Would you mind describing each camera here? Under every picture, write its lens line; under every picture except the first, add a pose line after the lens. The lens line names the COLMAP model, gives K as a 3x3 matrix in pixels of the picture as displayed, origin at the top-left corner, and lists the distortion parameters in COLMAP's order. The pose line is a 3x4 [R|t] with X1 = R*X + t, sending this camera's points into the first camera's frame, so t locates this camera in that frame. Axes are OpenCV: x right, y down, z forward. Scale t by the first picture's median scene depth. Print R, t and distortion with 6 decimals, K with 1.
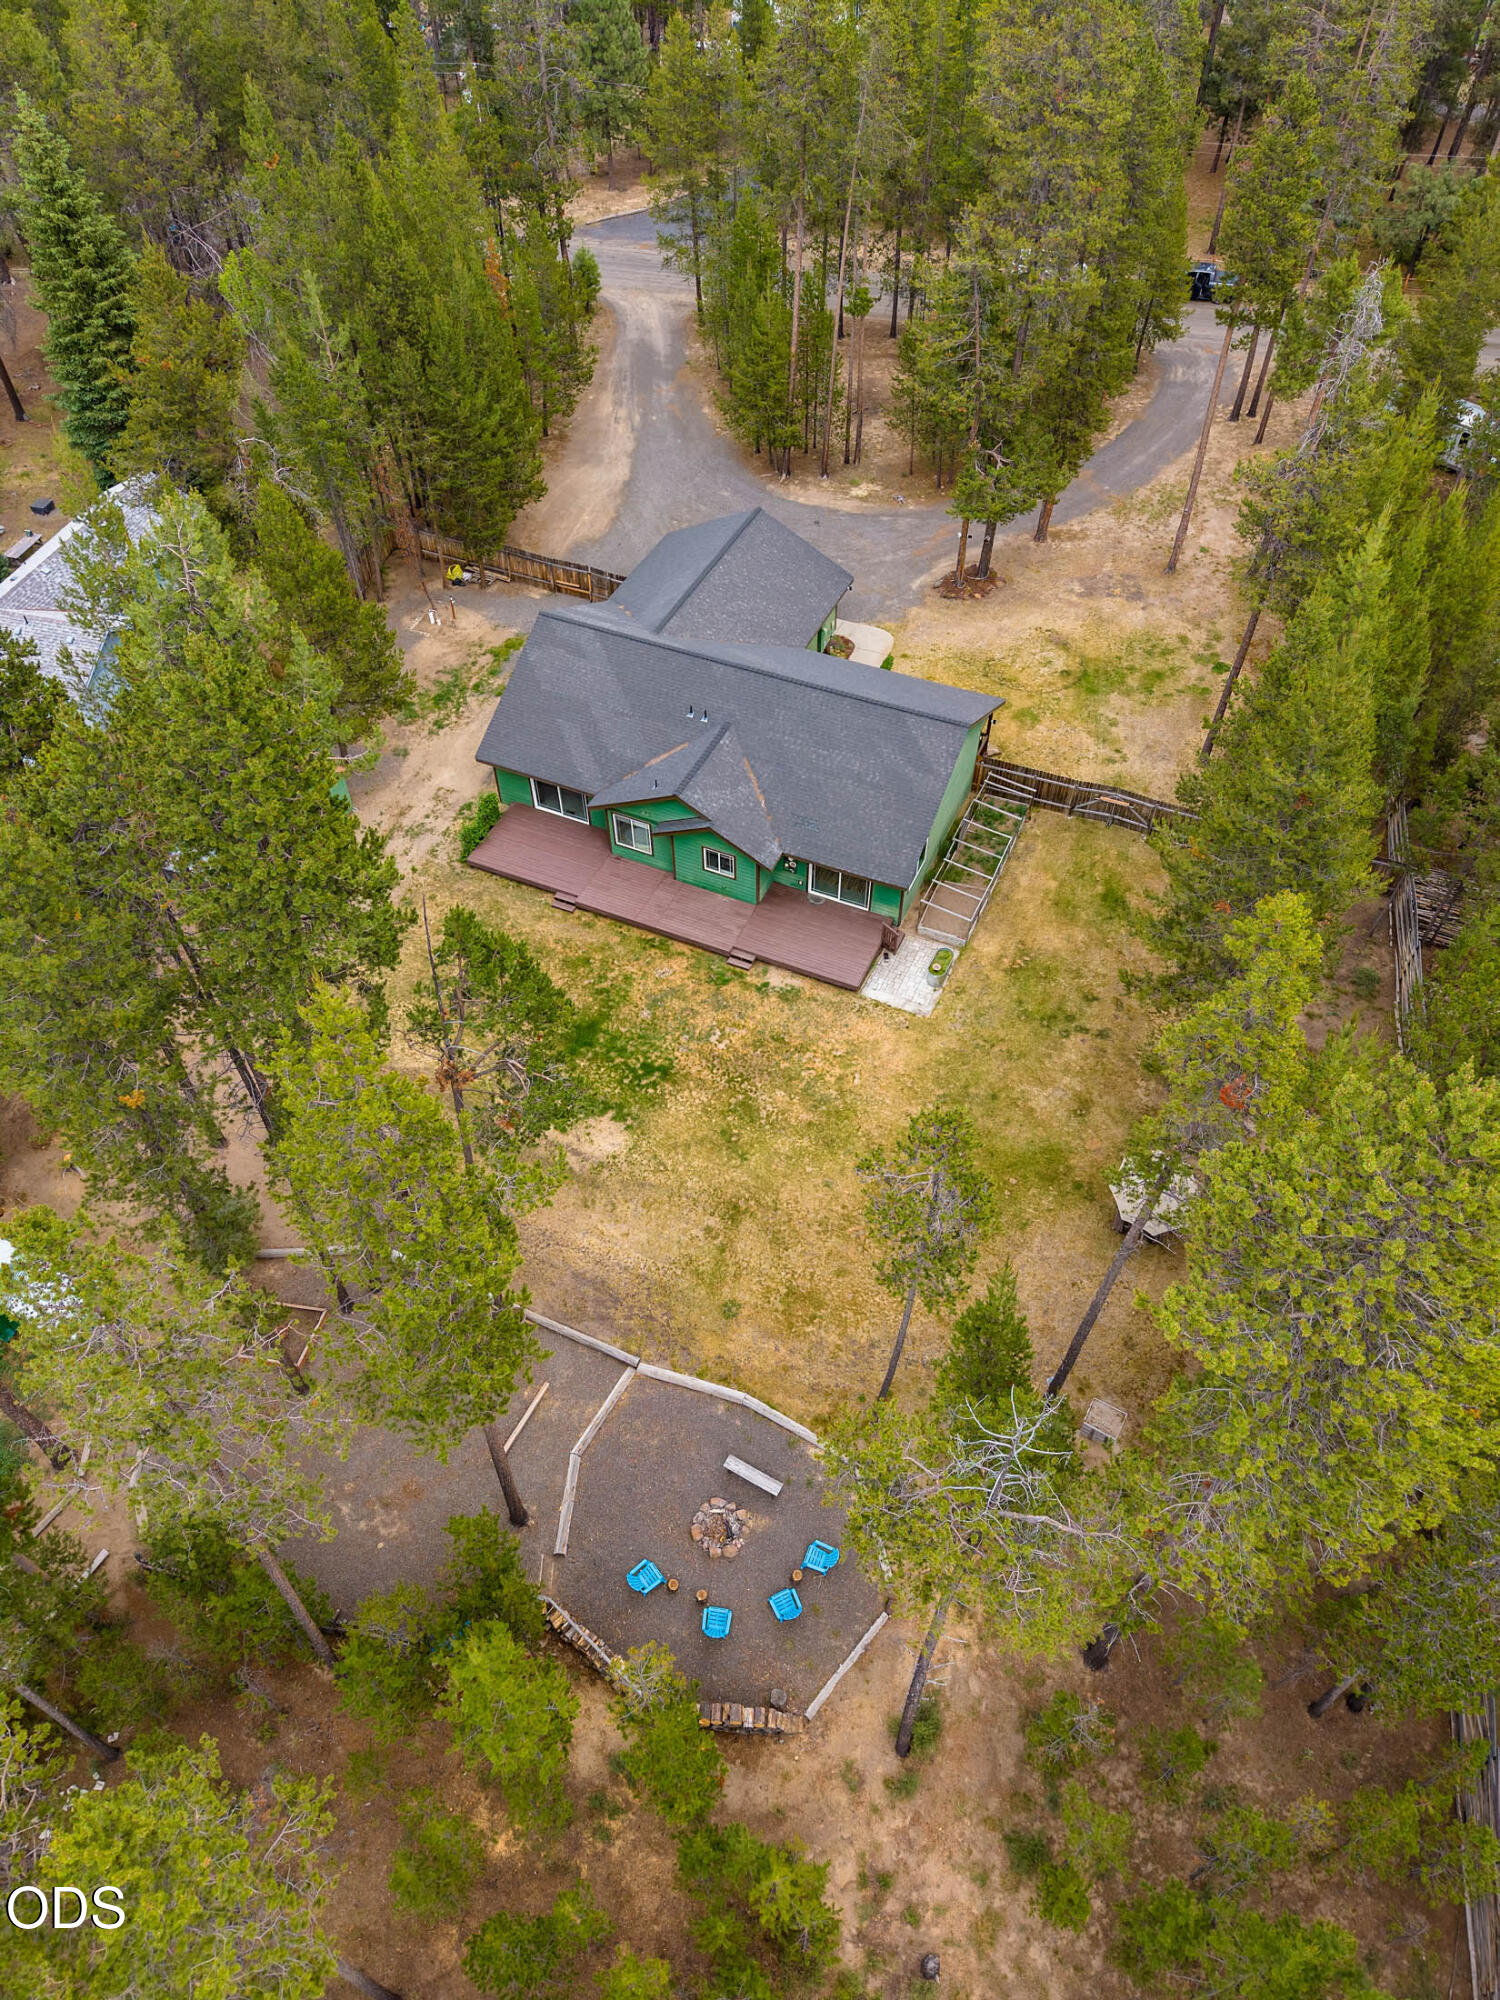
lens RADIAL K [[1340.3, 0, 737.6], [0, 1340.3, 1016.4], [0, 0, 1]] dist [0.030292, -0.029469]
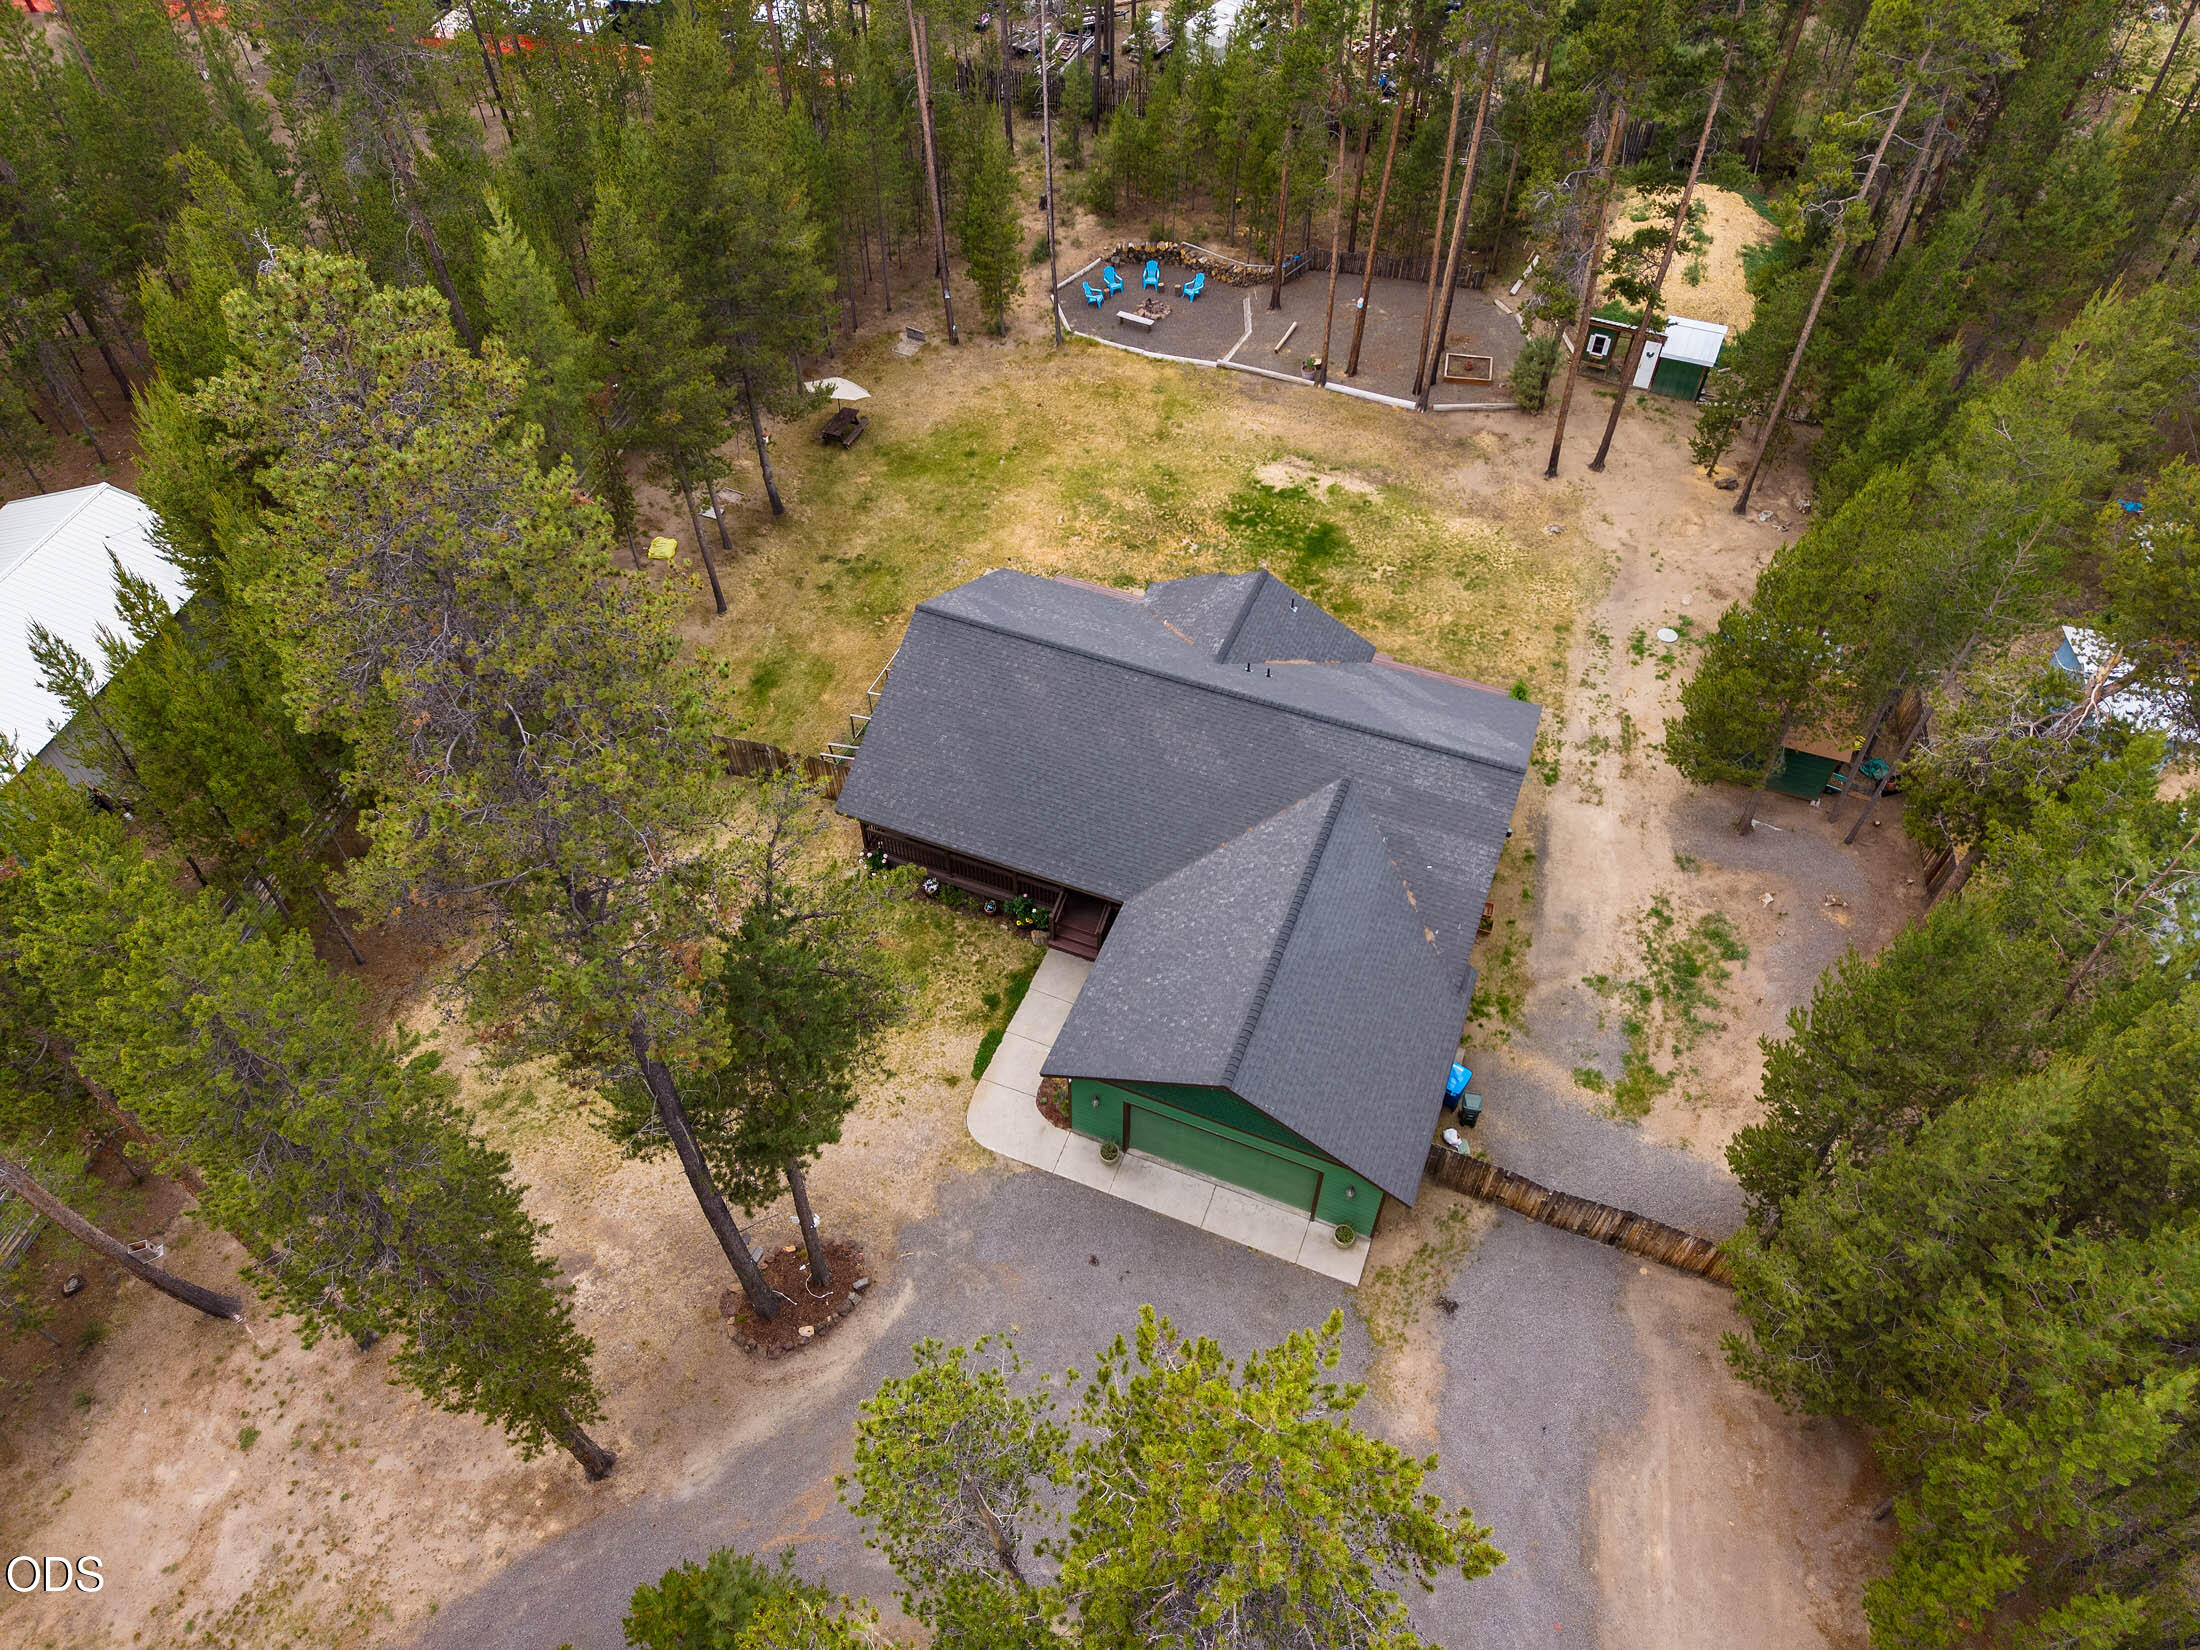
lens RADIAL K [[1474.3, 0, 1097.3], [0, 1474.3, 821.8], [0, 0, 1]] dist [0.030292, -0.029469]
pose [[-0.999037, 0.037098, -0.023419, 0.095600], [-0.028797, -0.151800, 0.987992, -1.180712], [0.033098, 0.987715, 0.152722, 1.051665]]
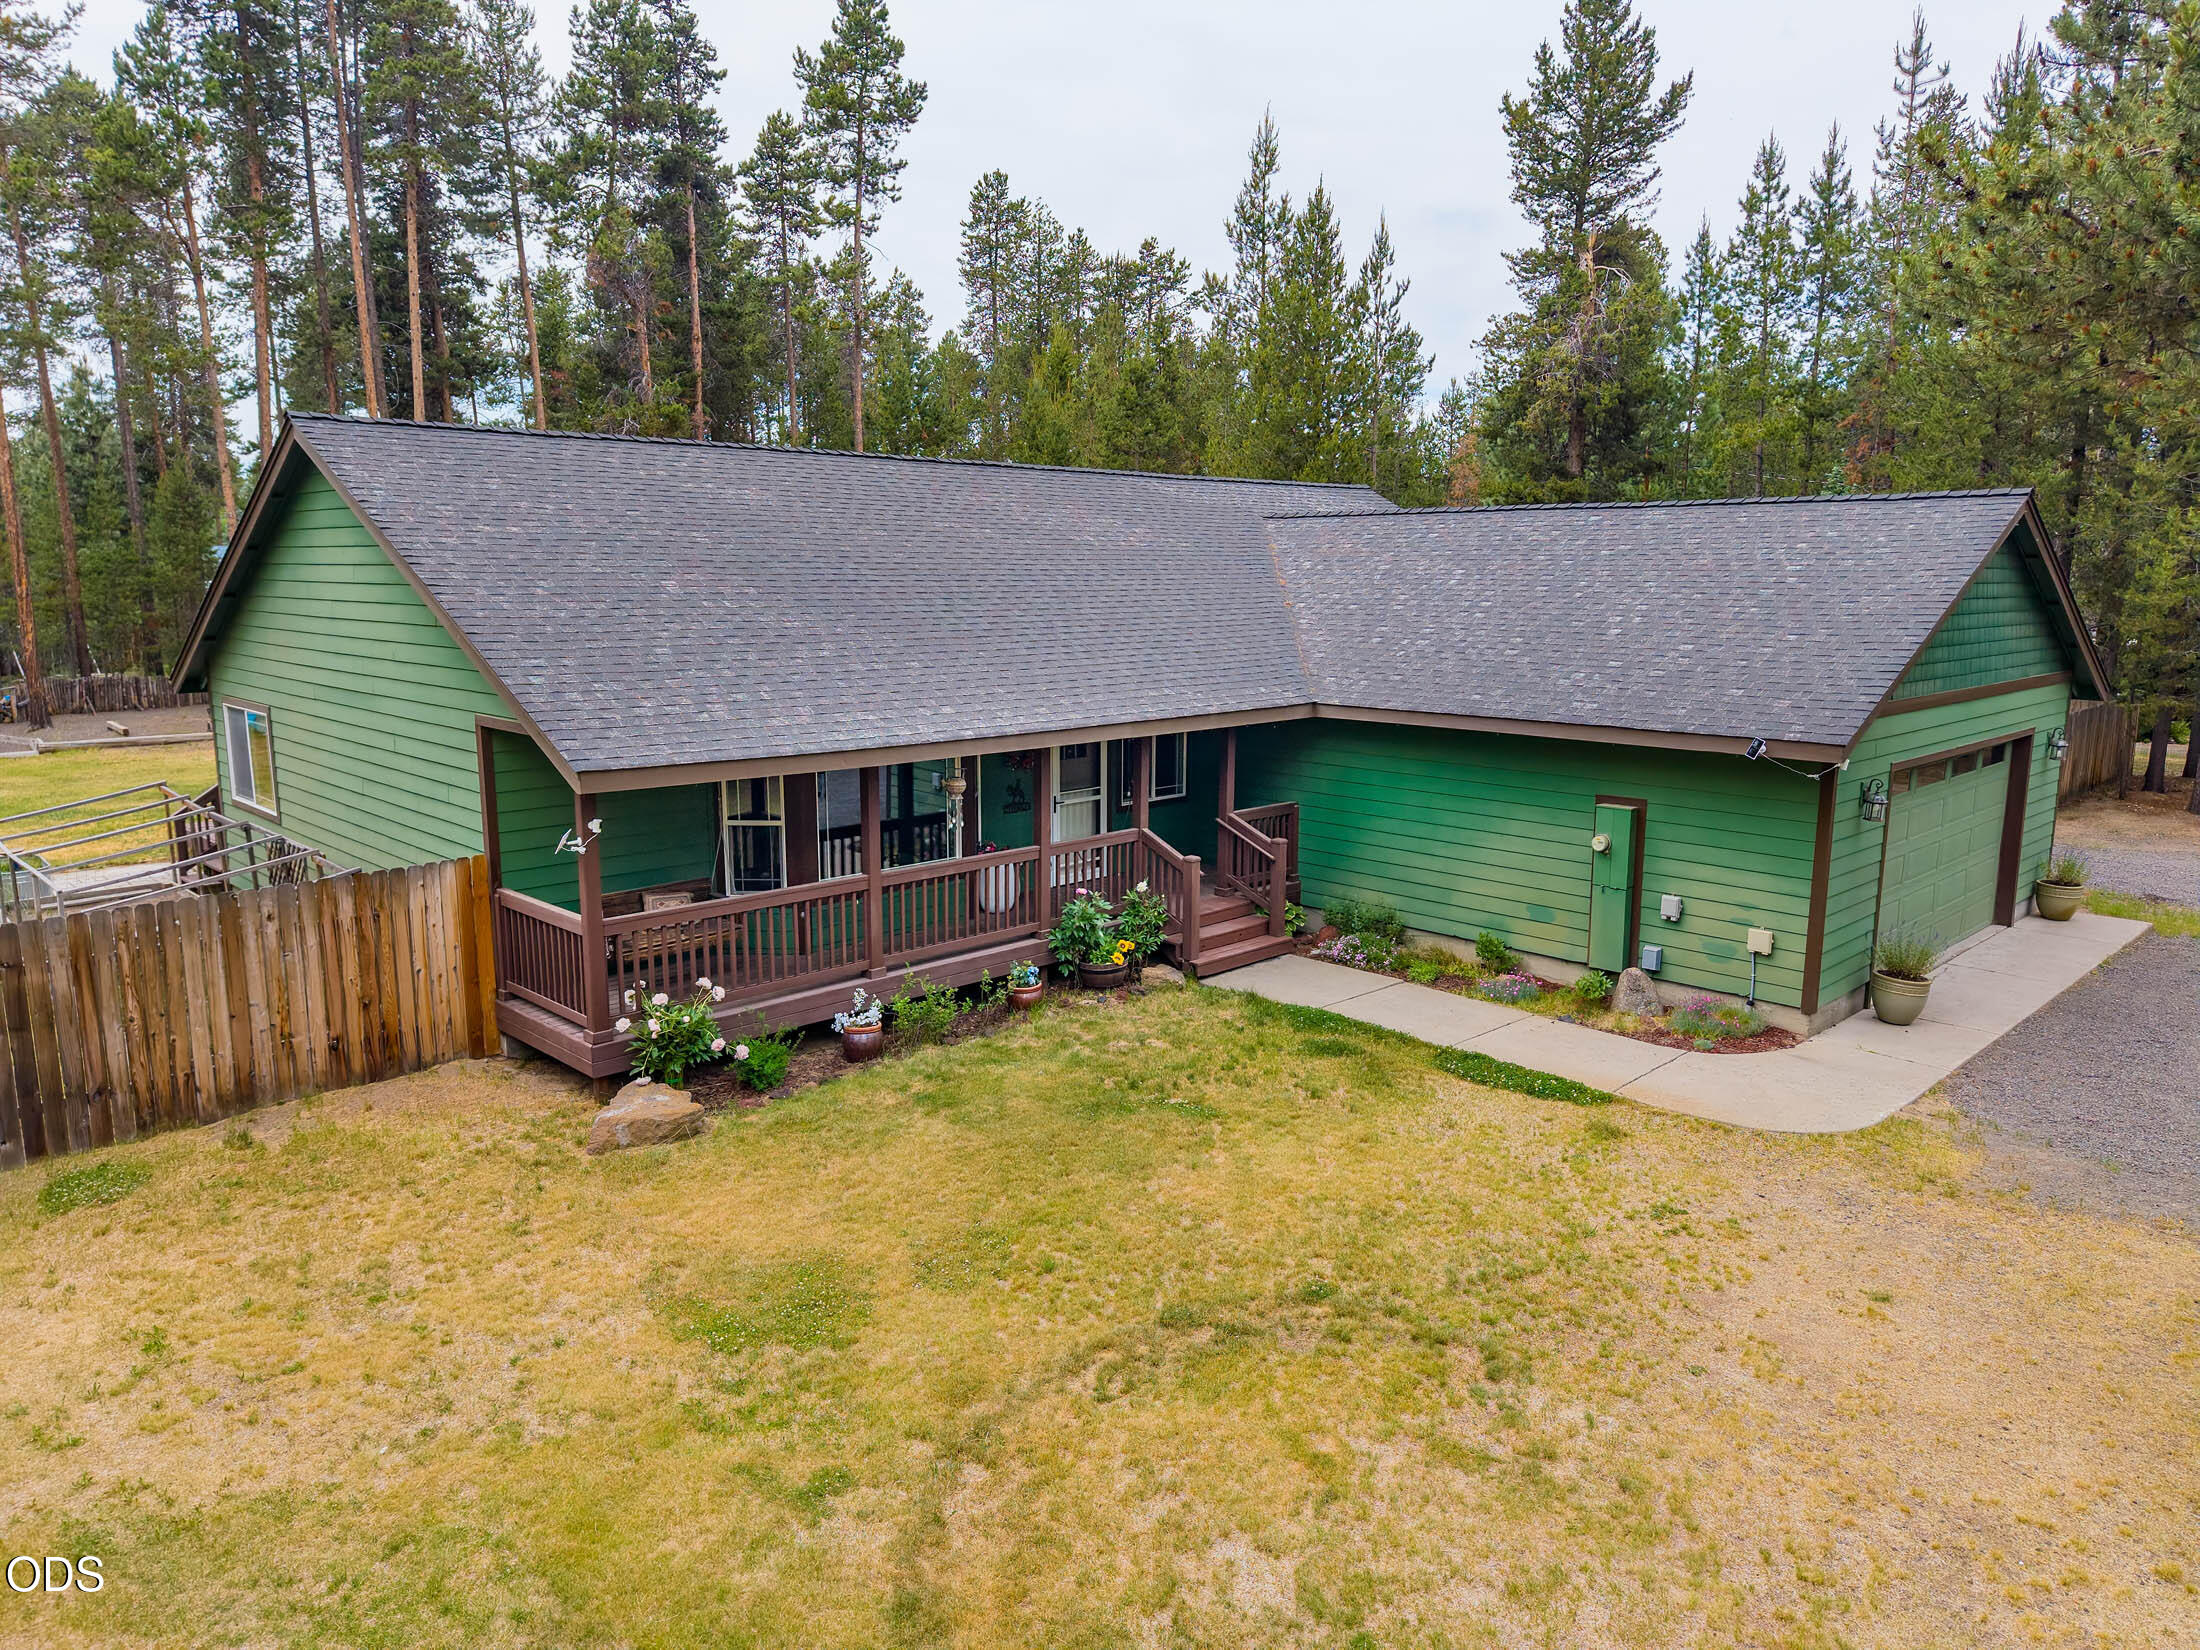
lens RADIAL K [[1474.3, 0, 1099.6], [0, 1474.3, 818.5], [0, 0, 1]] dist [0.030292, -0.029469]
pose [[-0.365981, 0.166115, -0.915677, 0.424237], [-0.713970, 0.580993, 0.390761, -0.425829], [0.596913, 0.796777, -0.094031, 1.256277]]
